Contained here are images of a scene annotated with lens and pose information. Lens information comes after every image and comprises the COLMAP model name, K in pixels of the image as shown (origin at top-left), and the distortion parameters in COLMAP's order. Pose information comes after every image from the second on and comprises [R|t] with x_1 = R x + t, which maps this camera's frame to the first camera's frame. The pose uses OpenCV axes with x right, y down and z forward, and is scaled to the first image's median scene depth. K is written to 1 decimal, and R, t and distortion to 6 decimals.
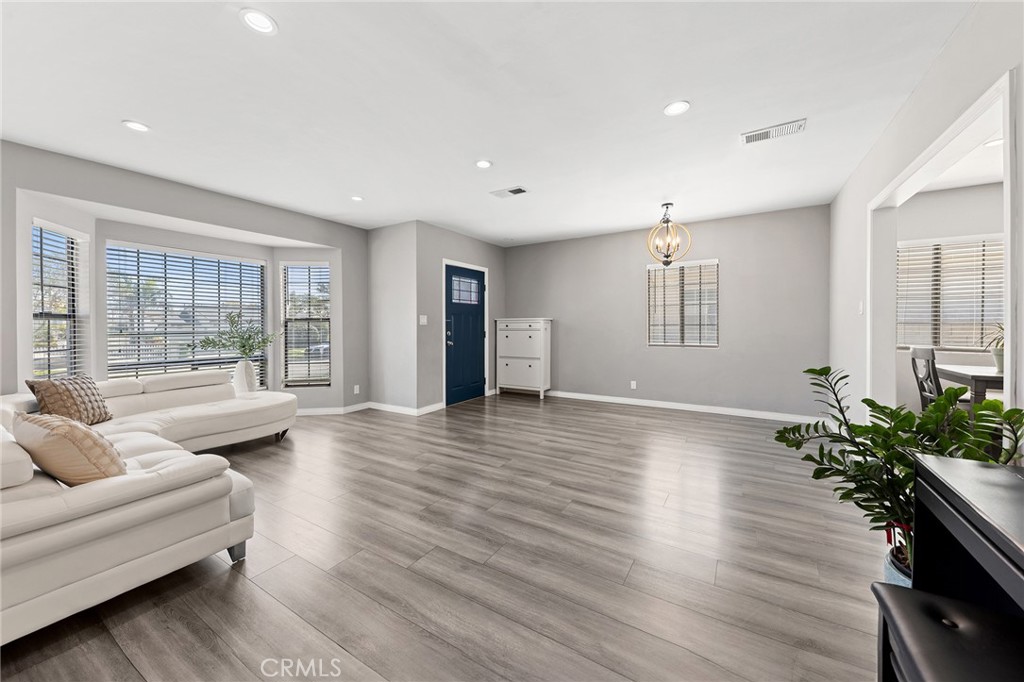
lens RADIAL K [[368.8, 0, 515.9], [0, 368.8, 328.3], [0, 0, 1]] dist [0.014863, -0.000093]
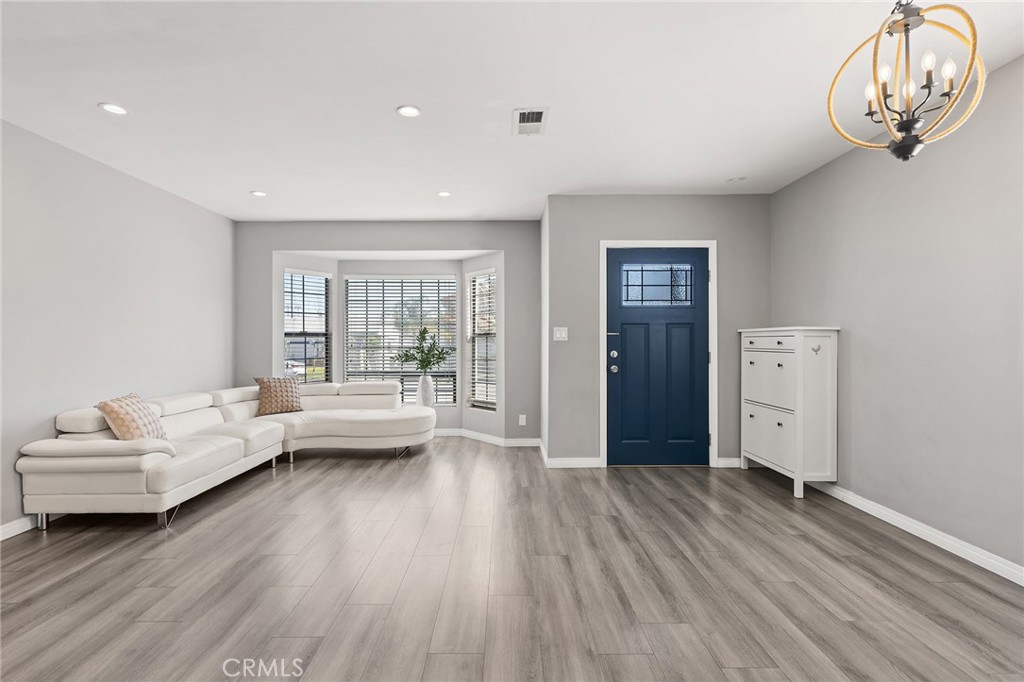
lens RADIAL K [[502.0, 0, 512.0], [0, 502.0, 341.0], [0, 0, 1]] dist [0.020405, -0.000635]
pose [[0.534217, 0.002912, -0.845343, 0.488020], [-0.007669, 0.999970, -0.001402, -0.006371], [0.845313, 0.007232, 0.534223, 0.391455]]
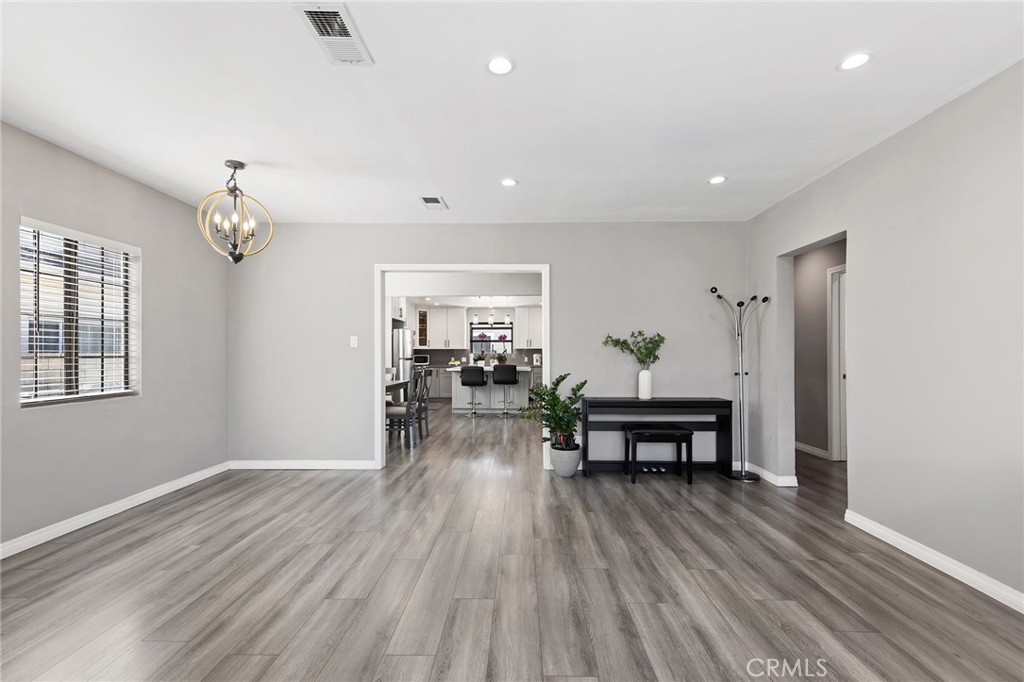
lens RADIAL K [[456.2, 0, 513.8], [0, 456.2, 353.6], [0, 0, 1]] dist [-0.000019, 0.000031]
pose [[-0.507998, 0.006208, 0.861336, -0.416833], [0.014431, 0.999895, 0.001305, -0.014519], [-0.861237, 0.013093, -0.508034, 0.797929]]
